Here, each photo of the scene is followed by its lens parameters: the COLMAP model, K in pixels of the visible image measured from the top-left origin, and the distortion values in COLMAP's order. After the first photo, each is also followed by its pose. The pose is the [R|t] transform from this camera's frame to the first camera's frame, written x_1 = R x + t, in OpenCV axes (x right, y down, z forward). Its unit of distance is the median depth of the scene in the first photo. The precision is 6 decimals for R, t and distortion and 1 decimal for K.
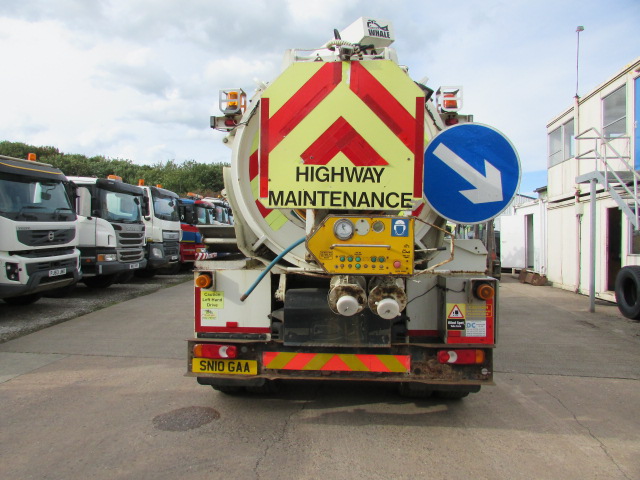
lens RADIAL K [[454.8, 0, 308.1], [0, 454.8, 242.5], [0, 0, 1]] dist [-0.030285, 0.009307]
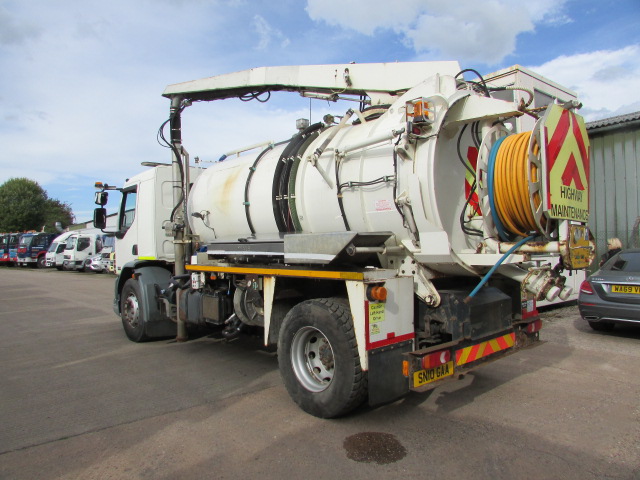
lens RADIAL K [[454.8, 0, 308.1], [0, 454.8, 242.5], [0, 0, 1]] dist [-0.030285, 0.009307]
pose [[0.697079, -0.017059, 0.716791, -1.025154], [0.036234, 0.999278, -0.011456, -0.013632], [-0.716078, 0.033958, 0.697194, 0.462711]]
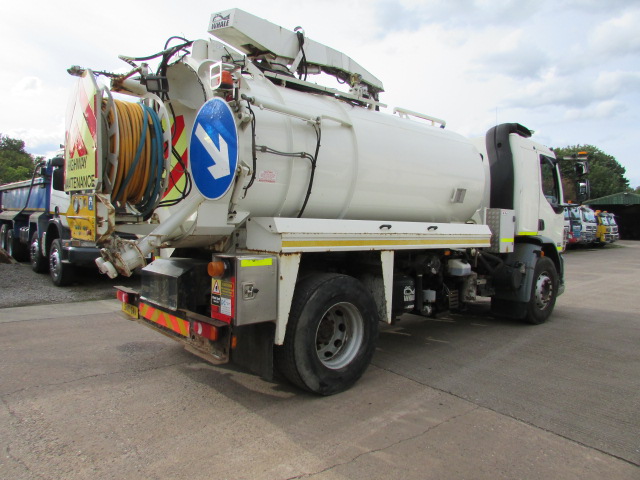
lens RADIAL K [[454.8, 0, 308.1], [0, 454.8, 242.5], [0, 0, 1]] dist [-0.030285, 0.009307]
pose [[0.720940, 0.048479, -0.691300, 1.067510], [-0.033321, 0.998821, 0.035295, 0.008711], [0.692196, -0.002411, 0.721705, 0.373290]]
